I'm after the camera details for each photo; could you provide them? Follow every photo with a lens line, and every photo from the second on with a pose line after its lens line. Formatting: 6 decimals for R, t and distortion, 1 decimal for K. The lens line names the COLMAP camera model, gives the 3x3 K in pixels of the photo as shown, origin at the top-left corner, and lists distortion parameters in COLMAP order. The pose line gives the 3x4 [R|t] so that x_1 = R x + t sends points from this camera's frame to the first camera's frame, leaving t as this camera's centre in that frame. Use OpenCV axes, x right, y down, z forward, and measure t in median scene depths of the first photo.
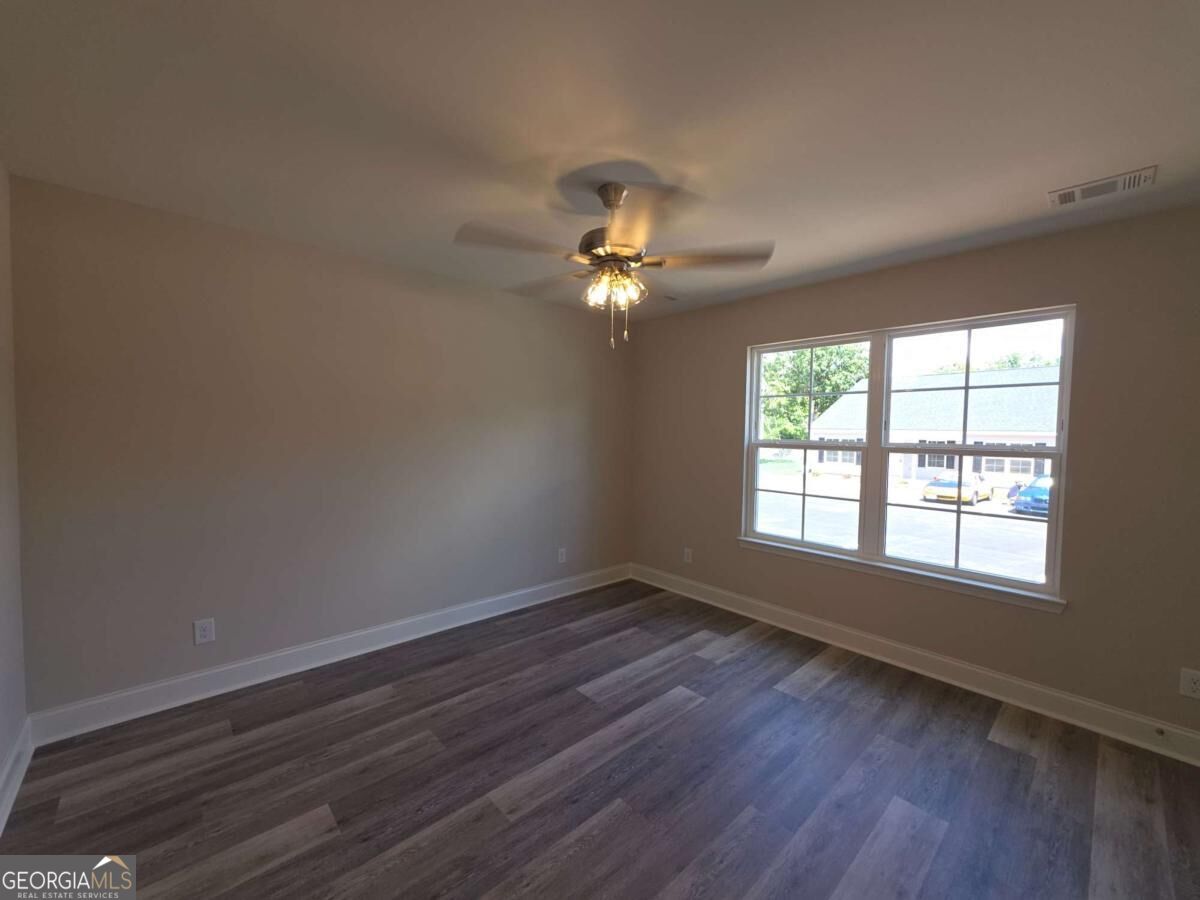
lens RADIAL K [[478.6, 0, 600.0], [0, 478.6, 450.0], [0, 0, 1]] dist [0.002458, -0.000098]
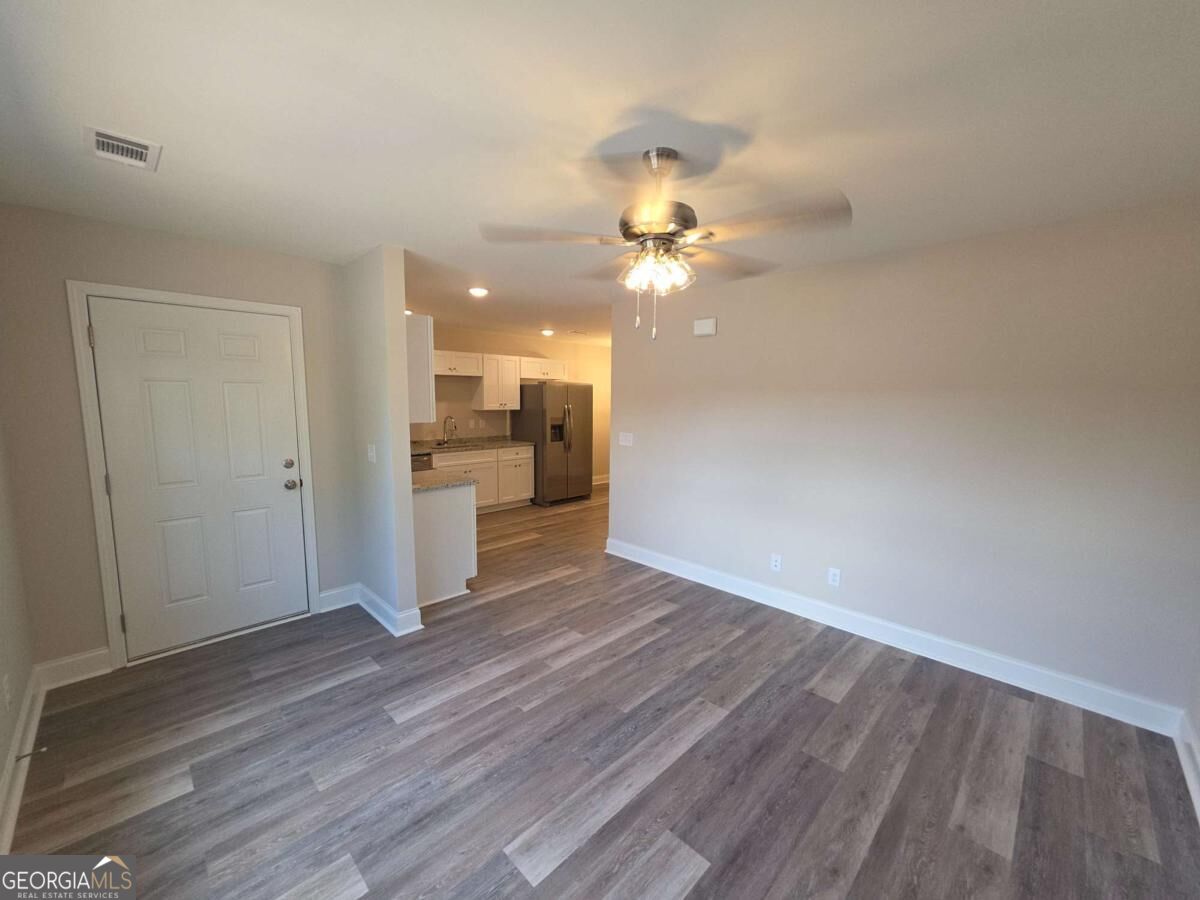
lens RADIAL K [[478.6, 0, 600.0], [0, 478.6, 450.0], [0, 0, 1]] dist [0.002458, -0.000098]
pose [[-0.998646, -0.021249, -0.047485, 0.162905], [-0.028144, 0.988343, 0.149621, -0.138058], [0.043752, 0.150755, -0.987603, 1.904329]]
